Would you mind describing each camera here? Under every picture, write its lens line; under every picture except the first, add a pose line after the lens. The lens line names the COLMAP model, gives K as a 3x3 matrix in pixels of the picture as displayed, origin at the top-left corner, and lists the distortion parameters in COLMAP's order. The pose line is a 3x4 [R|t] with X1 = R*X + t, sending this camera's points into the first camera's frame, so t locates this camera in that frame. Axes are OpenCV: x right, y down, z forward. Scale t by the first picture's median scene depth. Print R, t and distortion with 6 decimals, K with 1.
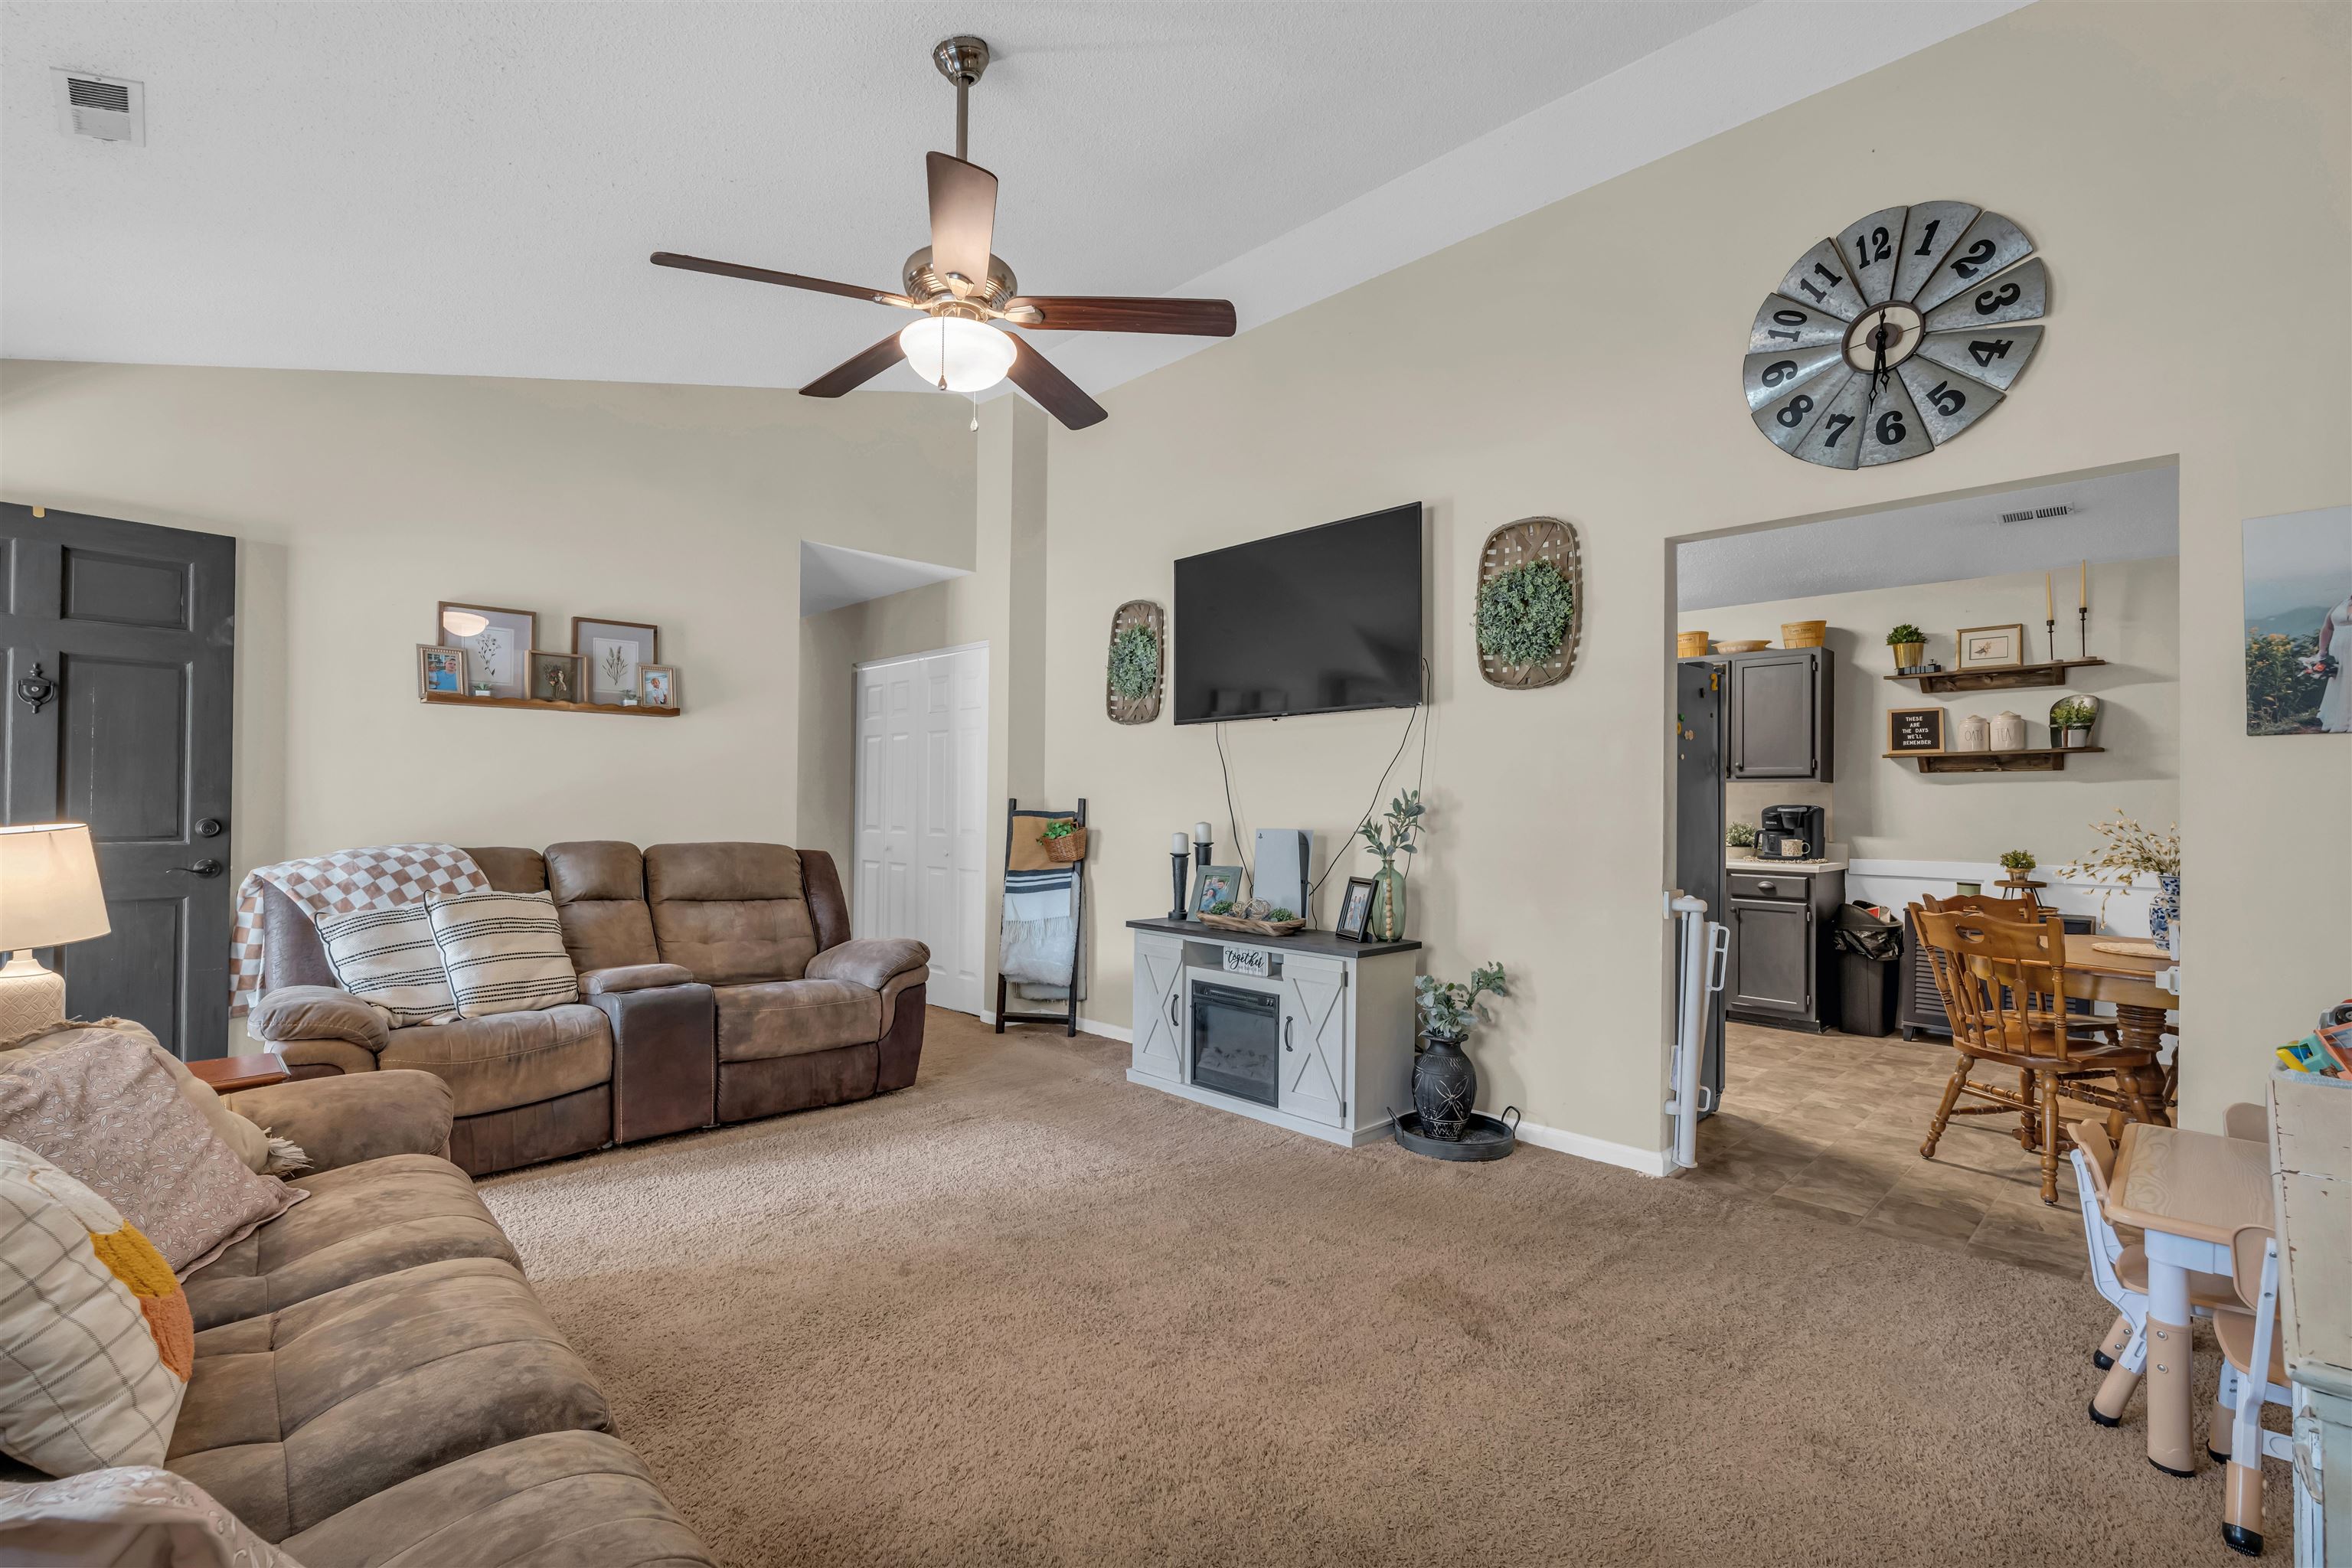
lens RADIAL K [[1050.7, 0, 1176.0], [0, 1050.7, 784.0], [0, 0, 1]] dist [0.000269, 0.000013]
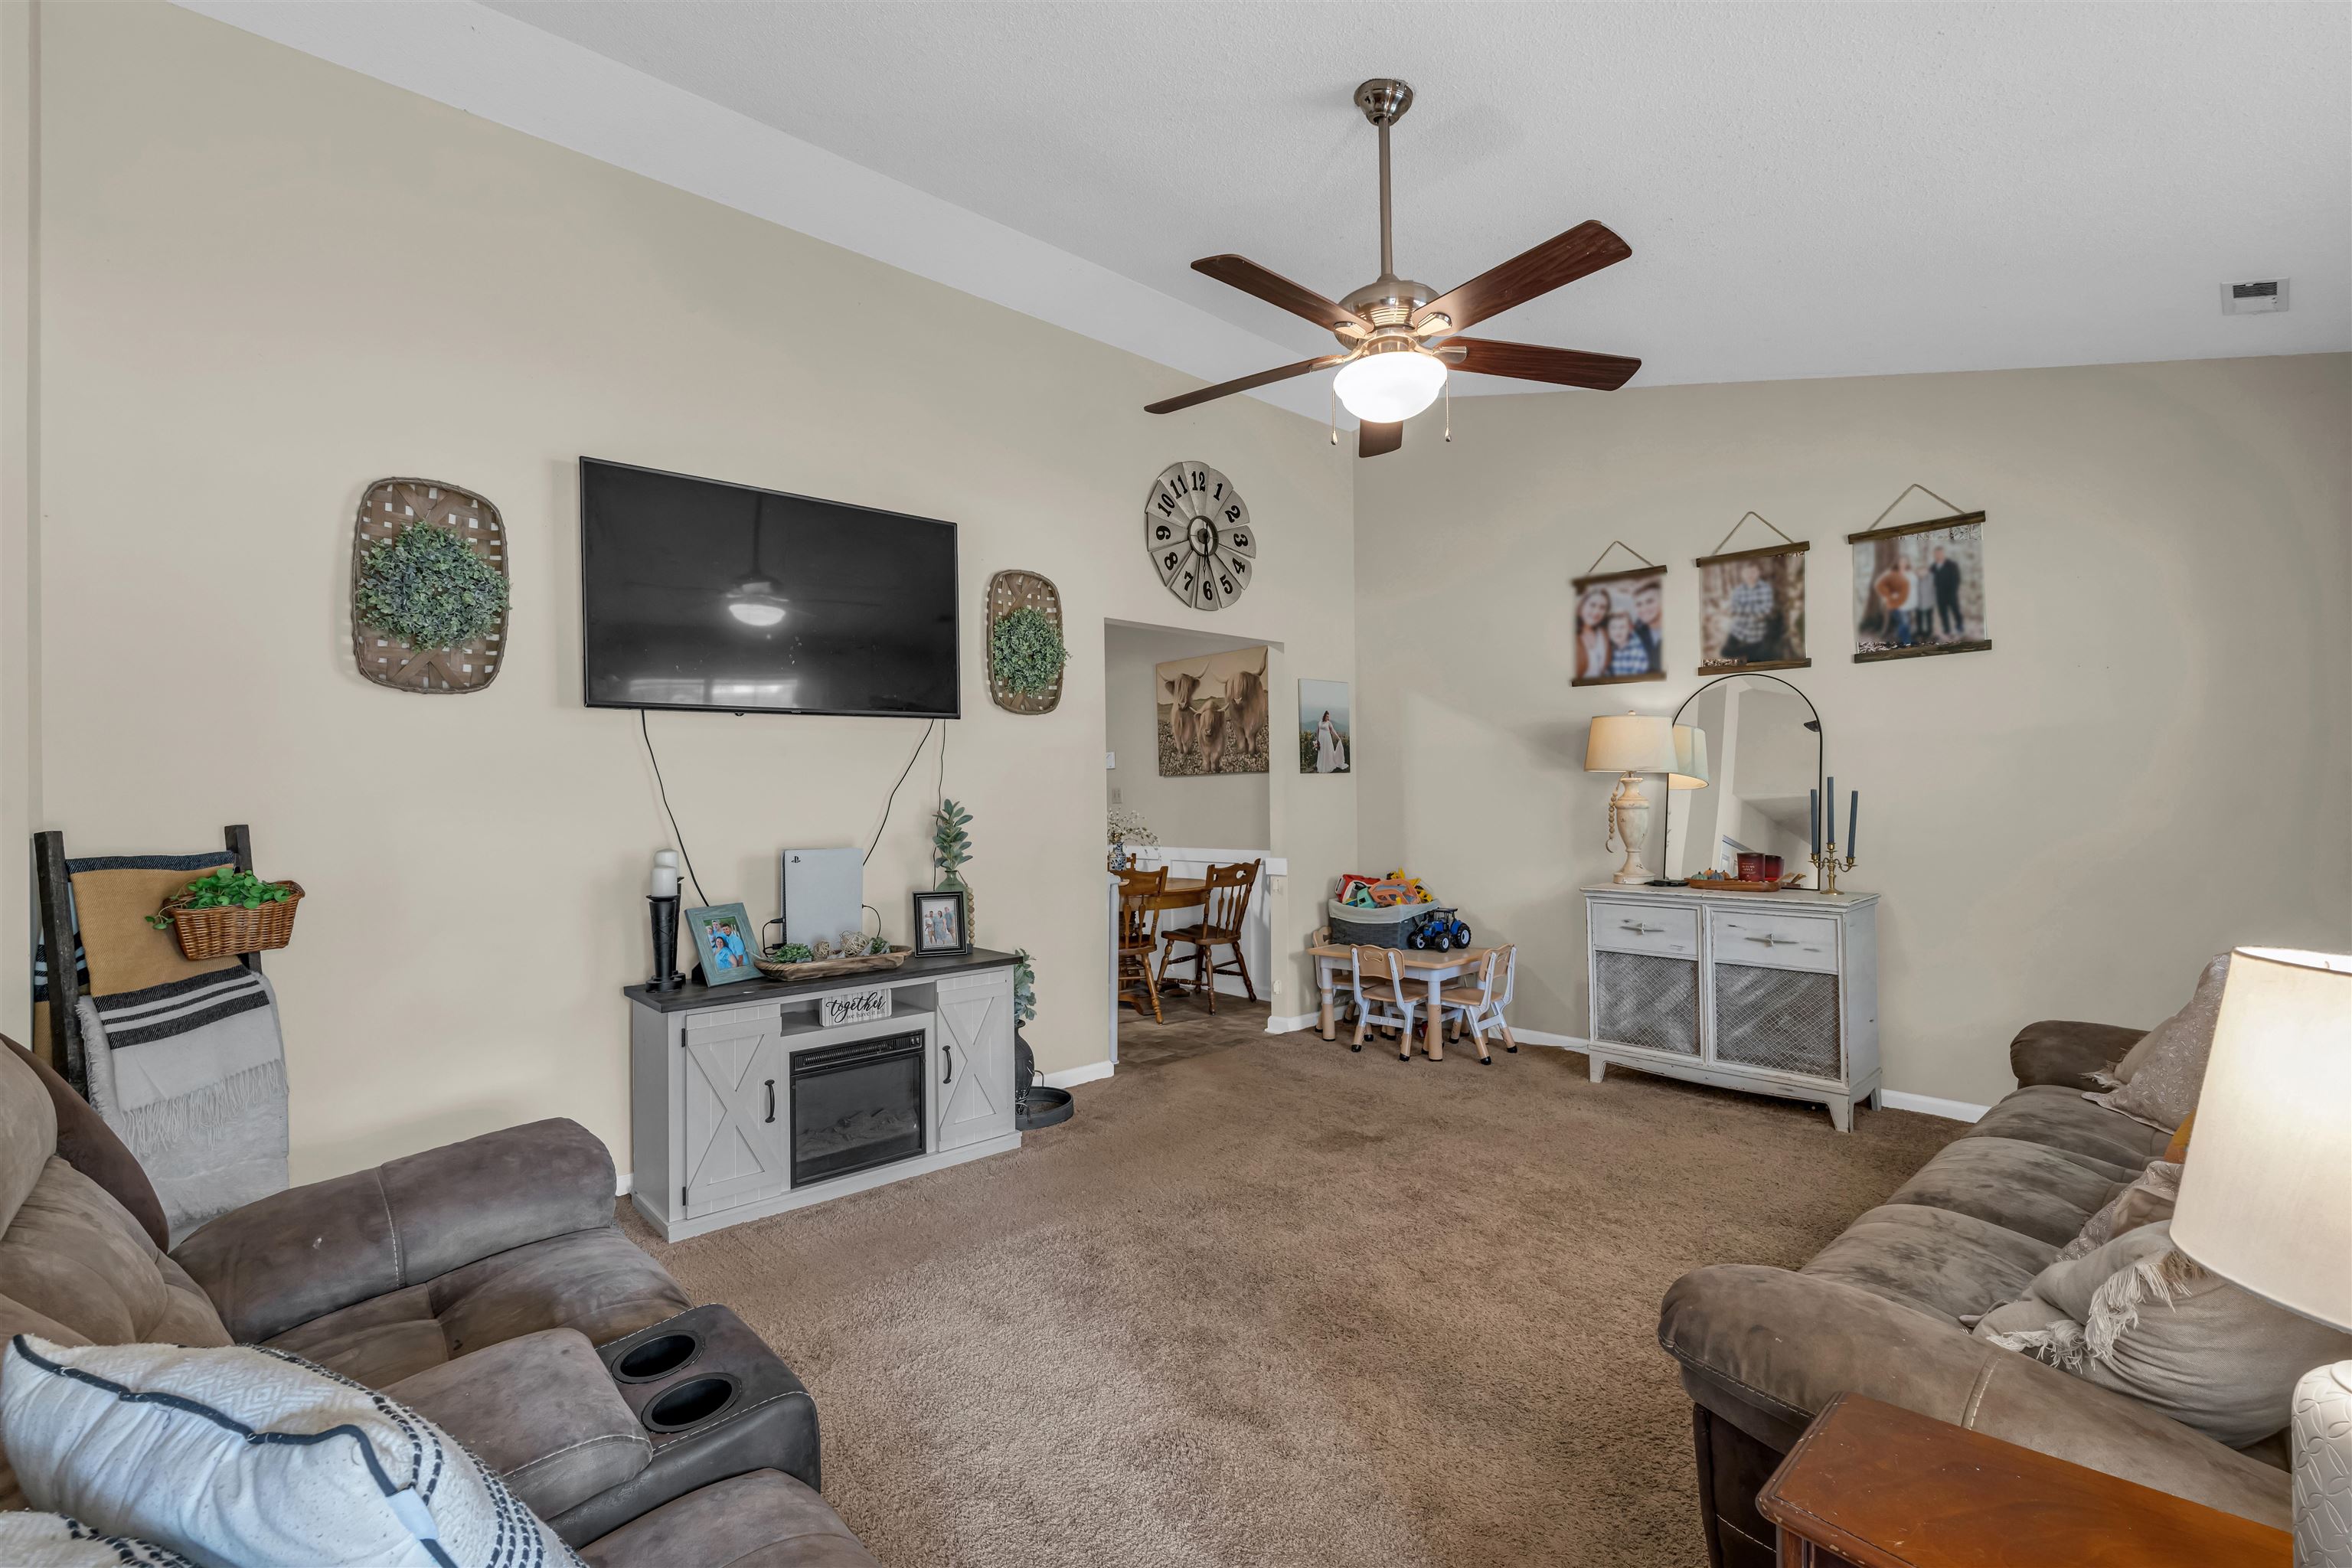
lens RADIAL K [[1019.5, 0, 1148.4], [0, 1019.5, 791.9], [0, 0, 1]] dist [-0.001141, -0.000092]
pose [[0.057453, -0.001819, 0.998347, -0.762615], [-0.001911, 0.999996, 0.001932, -0.005472], [-0.998346, -0.002019, 0.057449, 0.748655]]
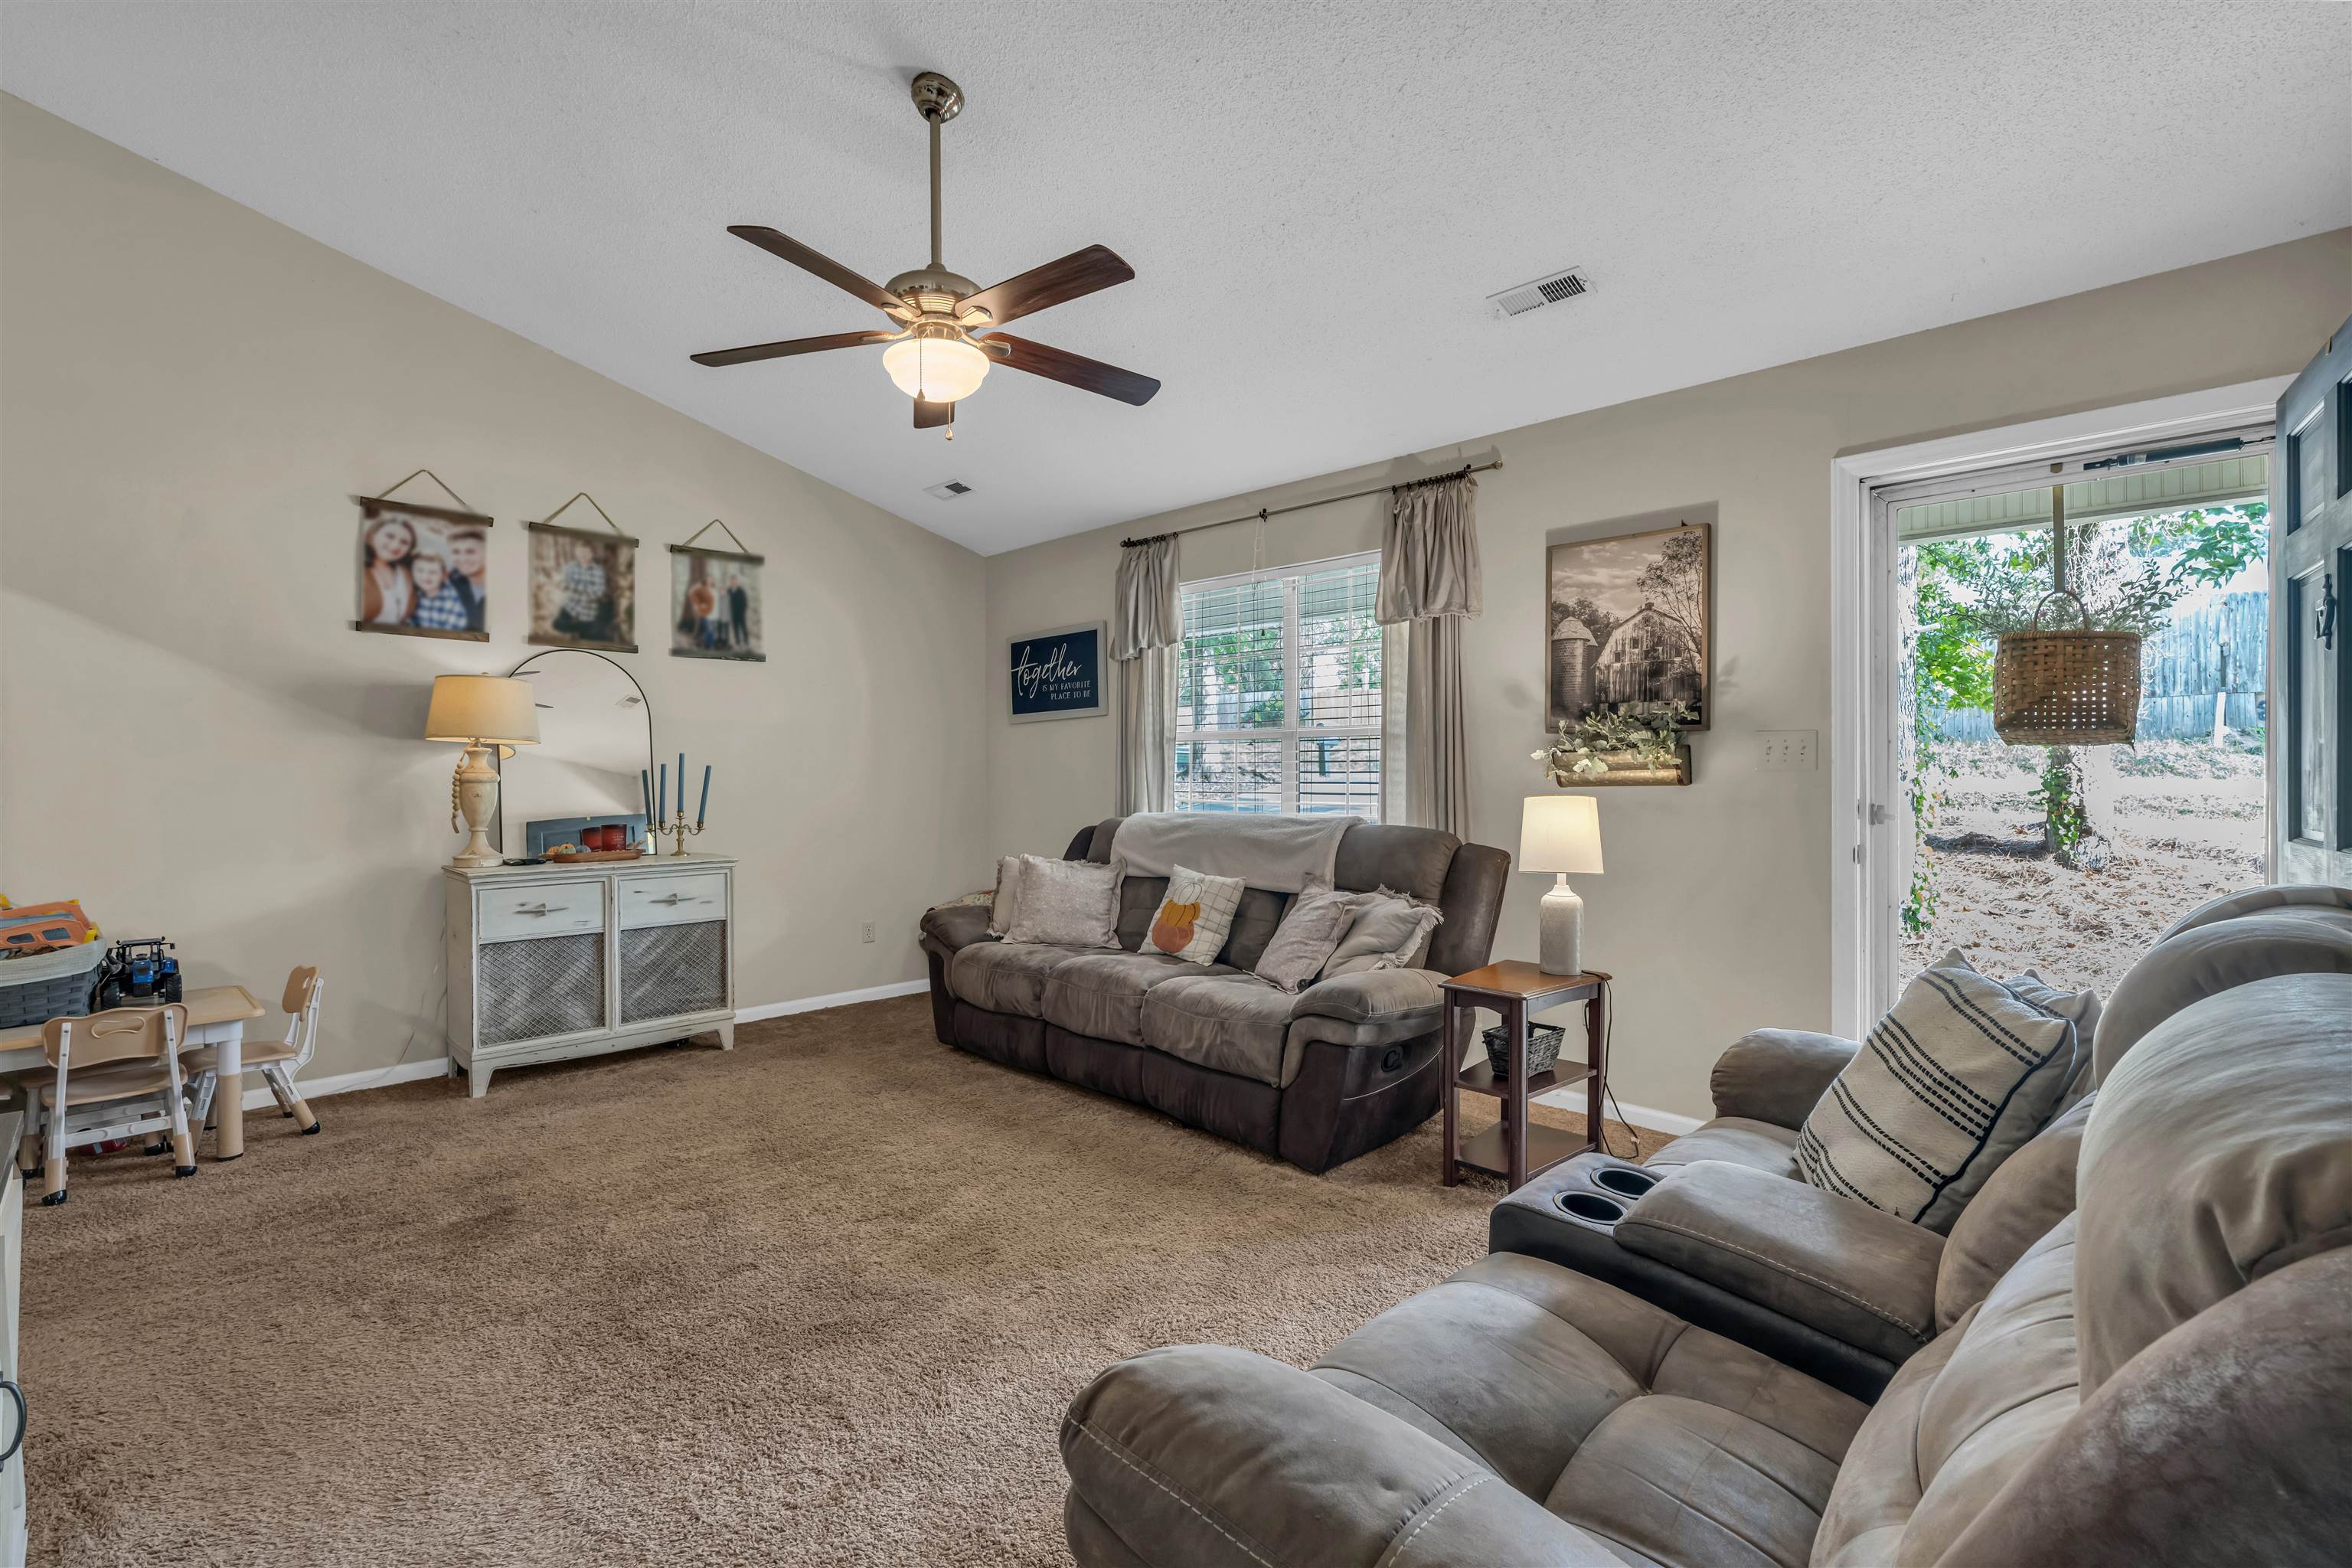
lens RADIAL K [[1050.7, 0, 1176.0], [0, 1050.7, 784.0], [0, 0, 1]] dist [0.000269, 0.000013]
pose [[-0.999994, -0.003153, 0.001464, -0.305996], [-0.003162, 0.999976, -0.006155, 0.019069], [-0.001445, -0.006160, -0.999980, 1.298629]]
